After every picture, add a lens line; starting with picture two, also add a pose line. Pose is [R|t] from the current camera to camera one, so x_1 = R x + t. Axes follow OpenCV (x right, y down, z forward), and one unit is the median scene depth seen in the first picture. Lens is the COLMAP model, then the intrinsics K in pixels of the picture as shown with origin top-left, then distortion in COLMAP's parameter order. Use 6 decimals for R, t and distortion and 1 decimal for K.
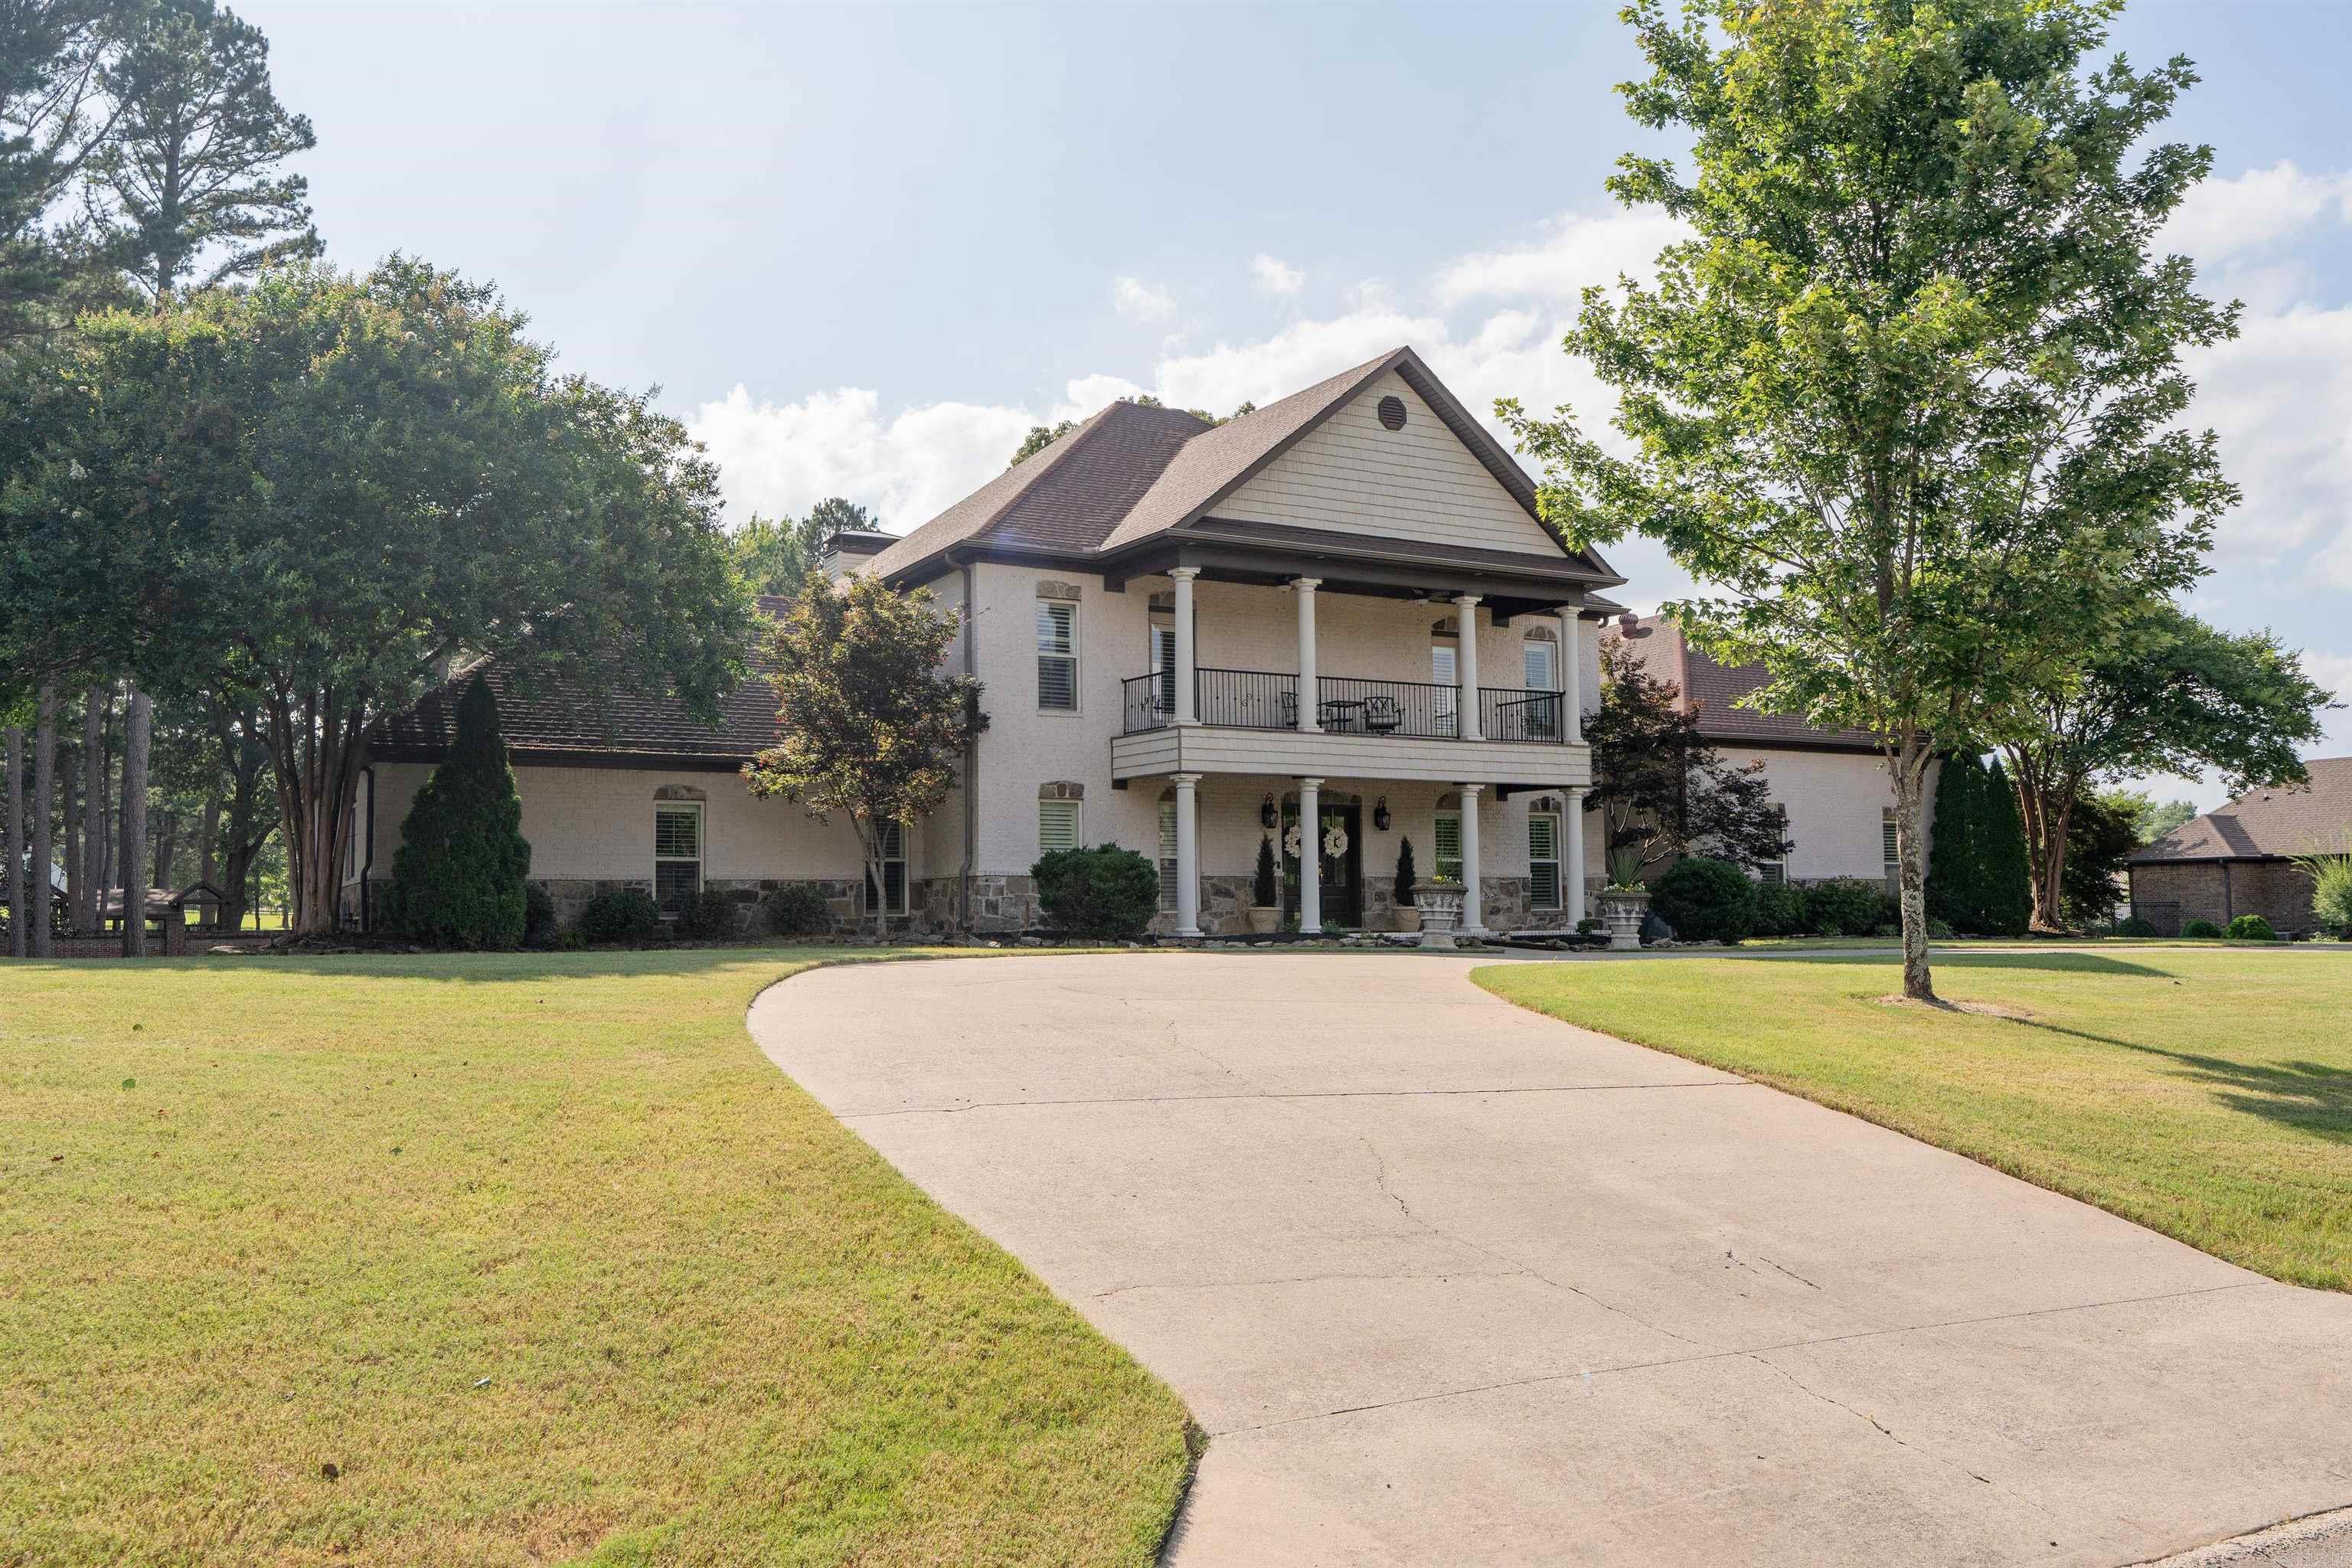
lens RADIAL K [[1916.0, 0, 1176.0], [0, 1916.0, 784.0], [0, 0, 1]] dist [0.009859, 0.001282]
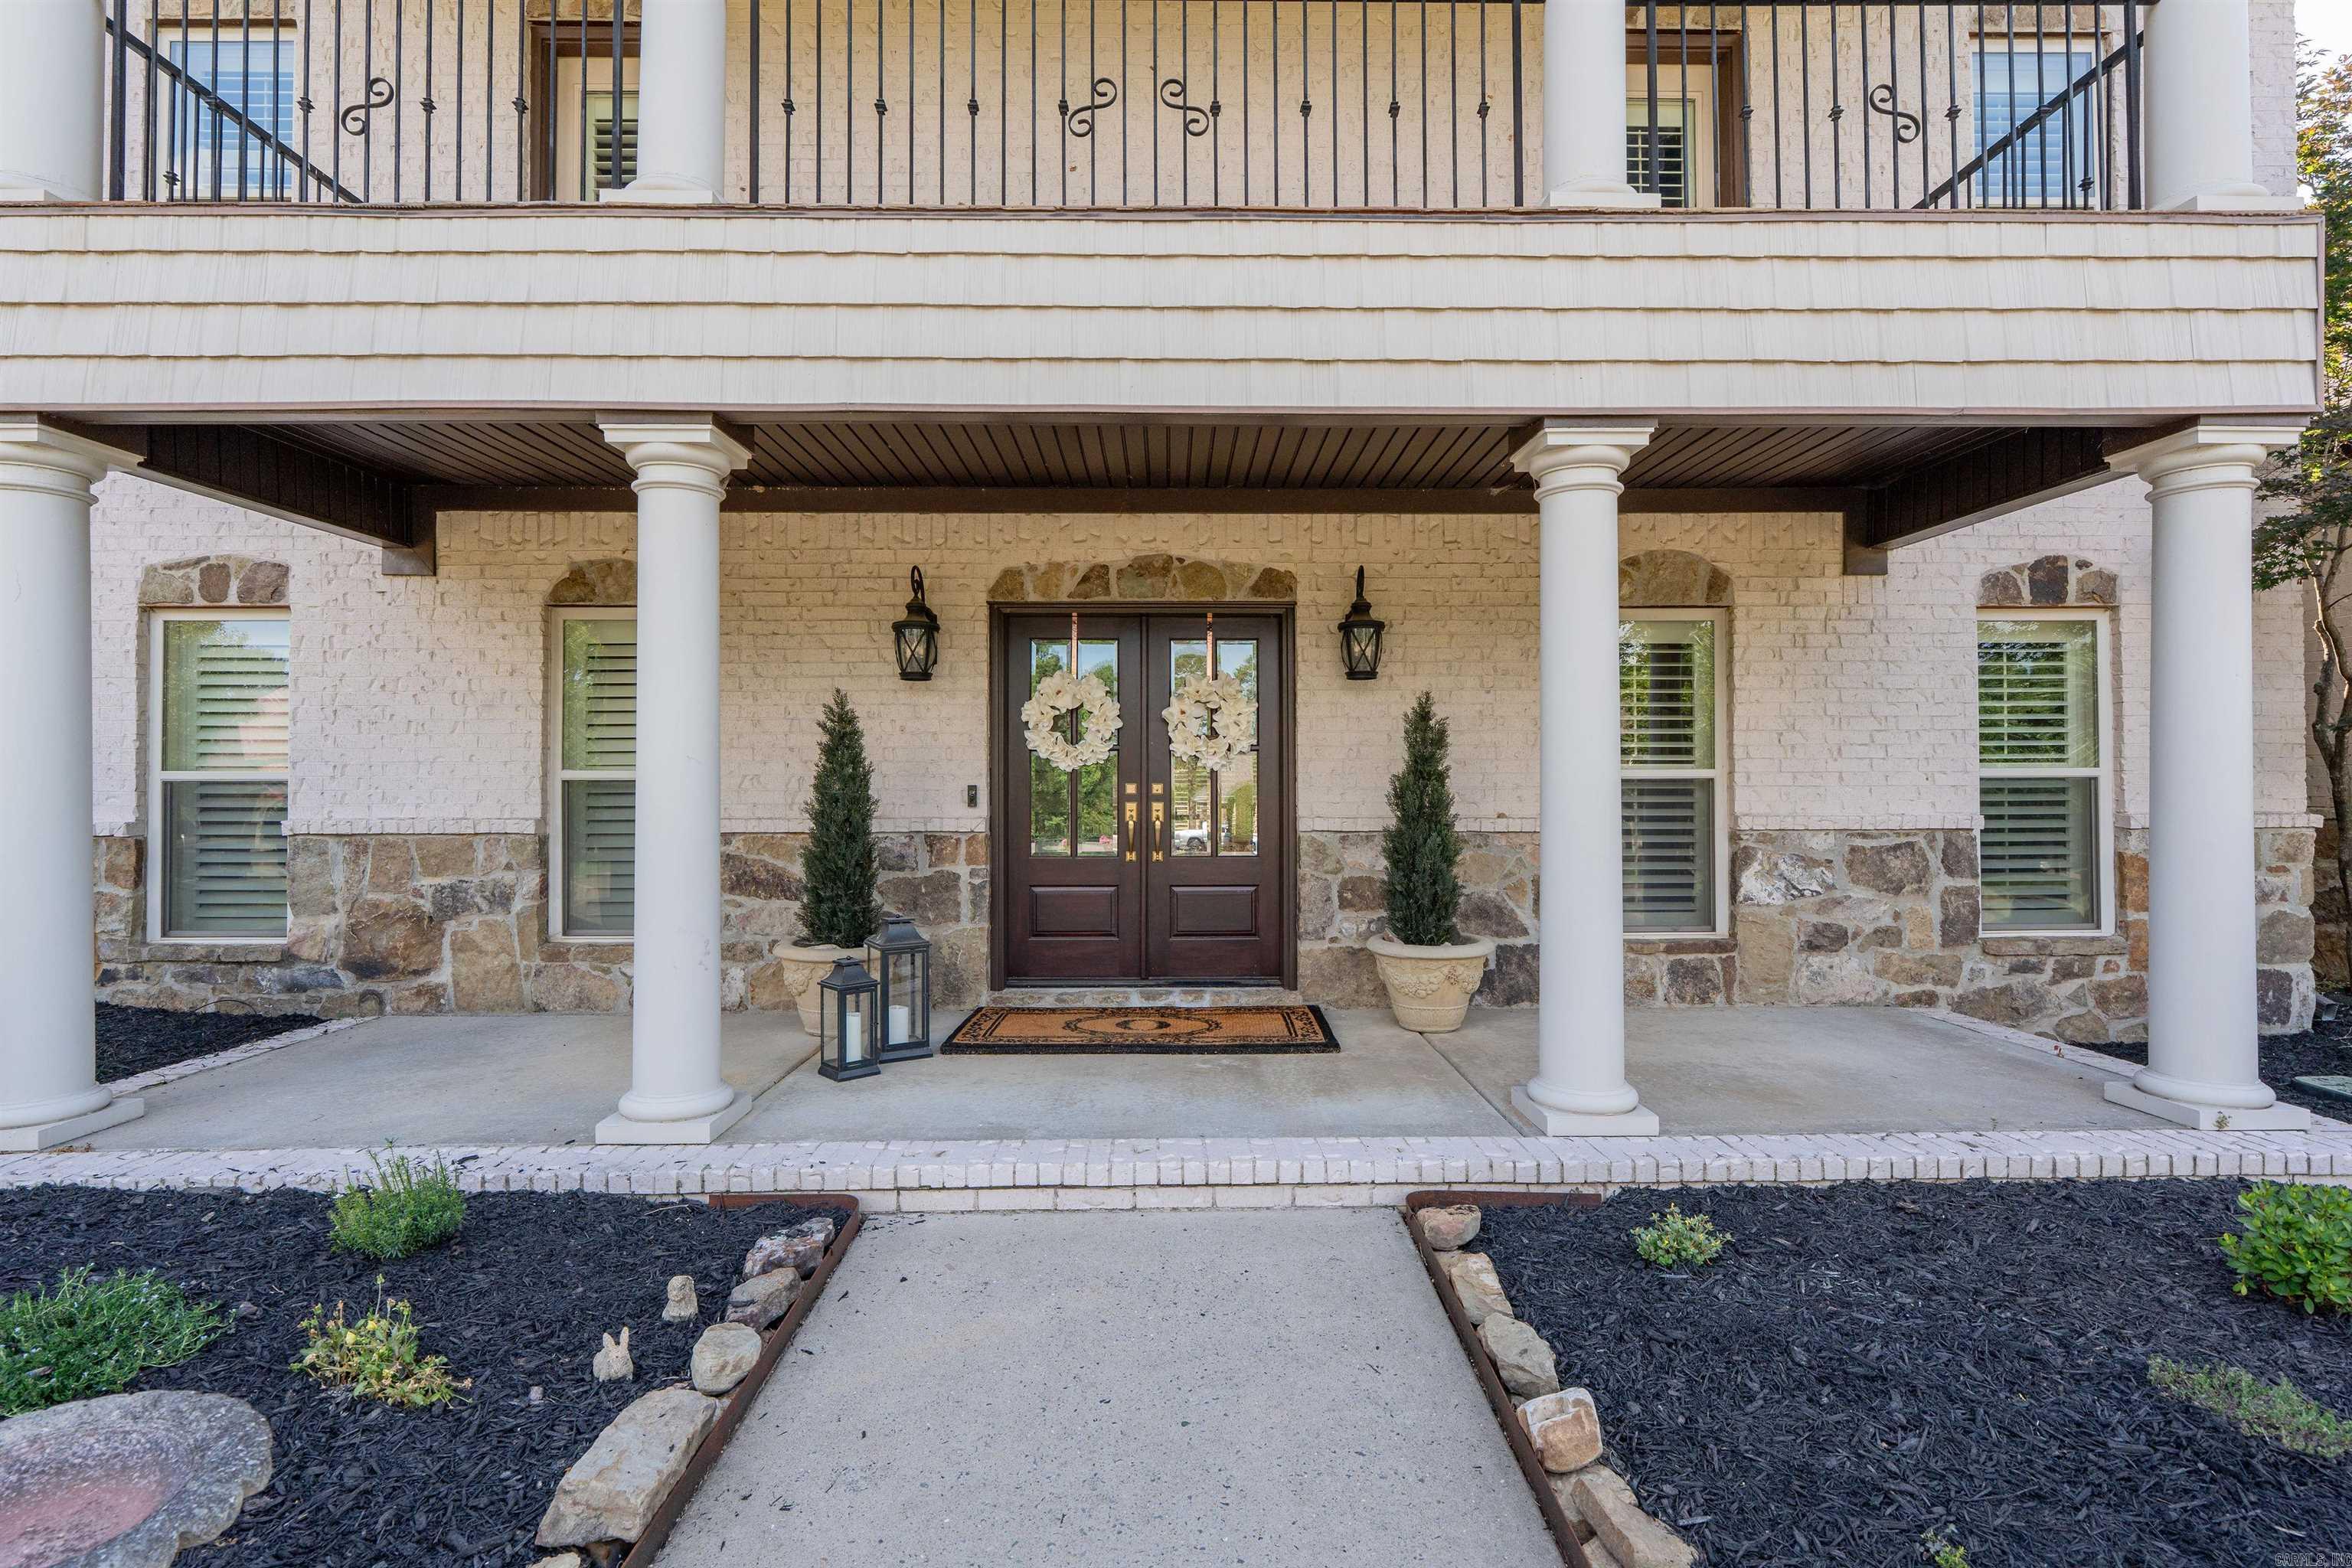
lens RADIAL K [[1054.6, 0, 1176.0], [0, 1054.6, 784.0], [0, 0, 1]] dist [-0.004169, -0.000197]
pose [[0.867982, 0.006575, -0.496553, 0.172256], [0.029095, 0.997522, 0.064065, 0.030167], [0.495743, -0.070054, 0.865639, 0.869371]]
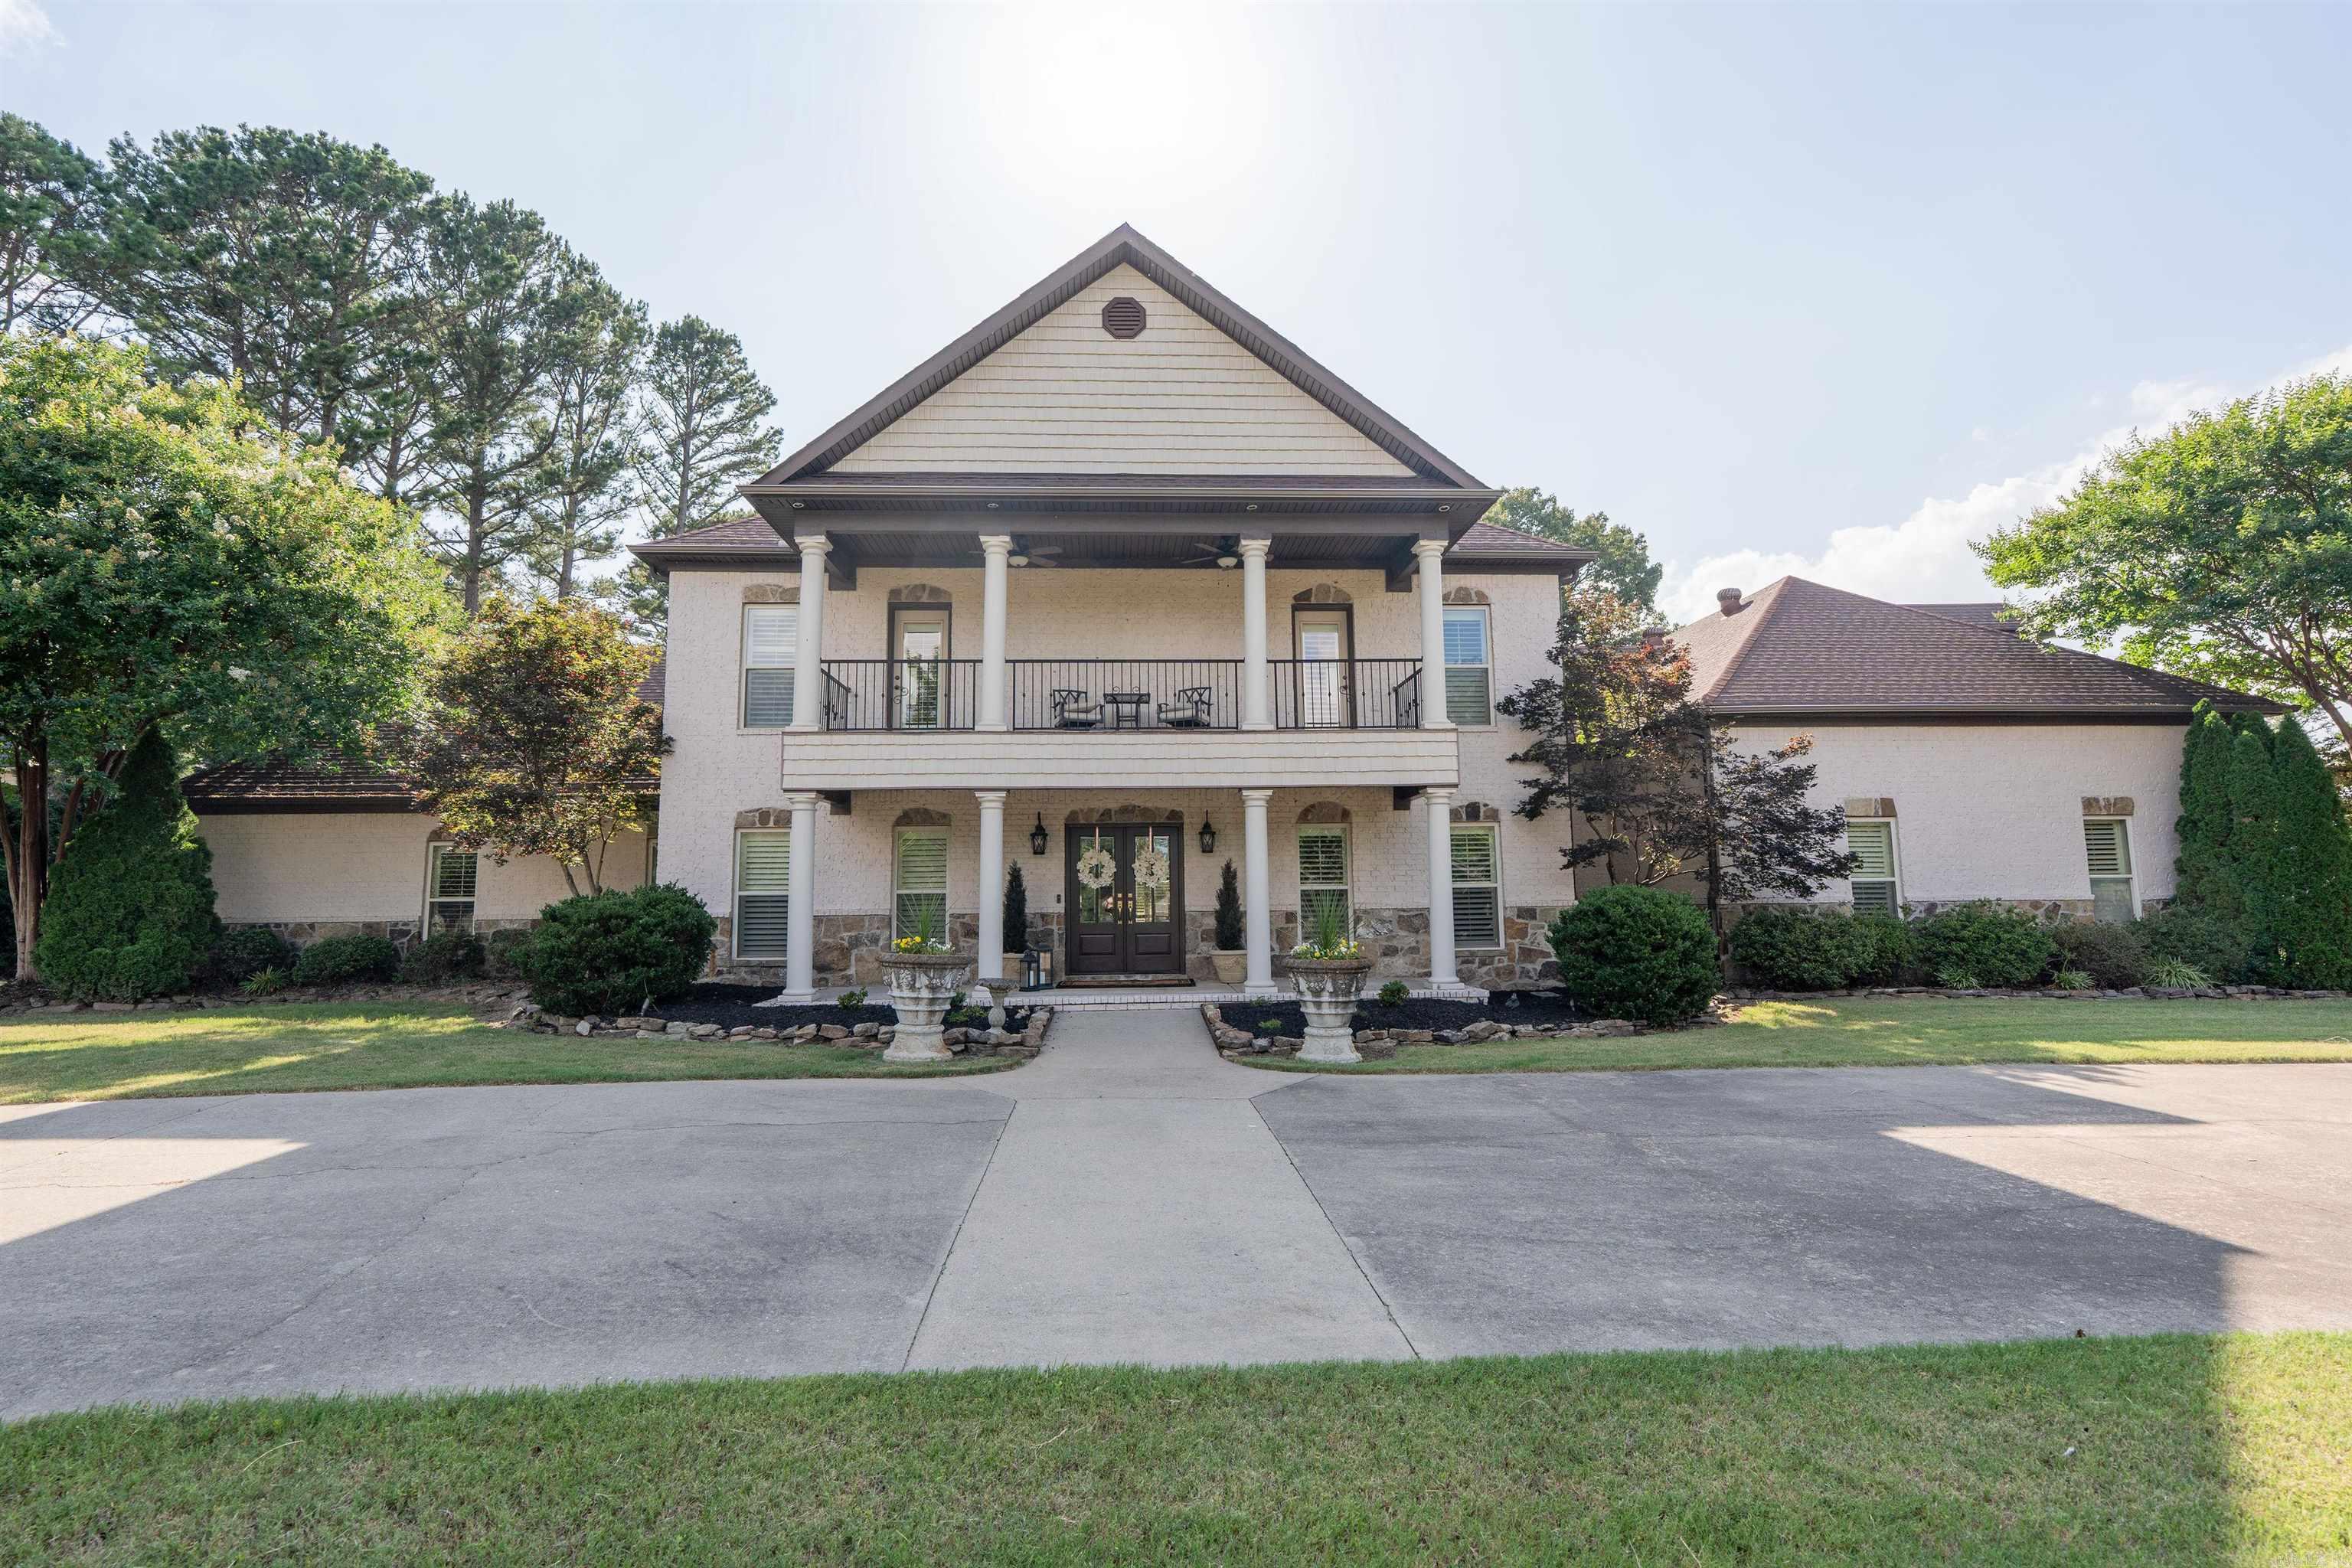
lens RADIAL K [[1054.6, 0, 1176.0], [0, 1054.6, 784.0], [0, 0, 1]] dist [-0.004169, -0.000197]
pose [[0.888009, -0.051149, -0.456973, 0.311315], [0.035859, 0.998471, -0.042075, 0.013905], [0.458426, 0.020977, 0.888485, 0.621655]]
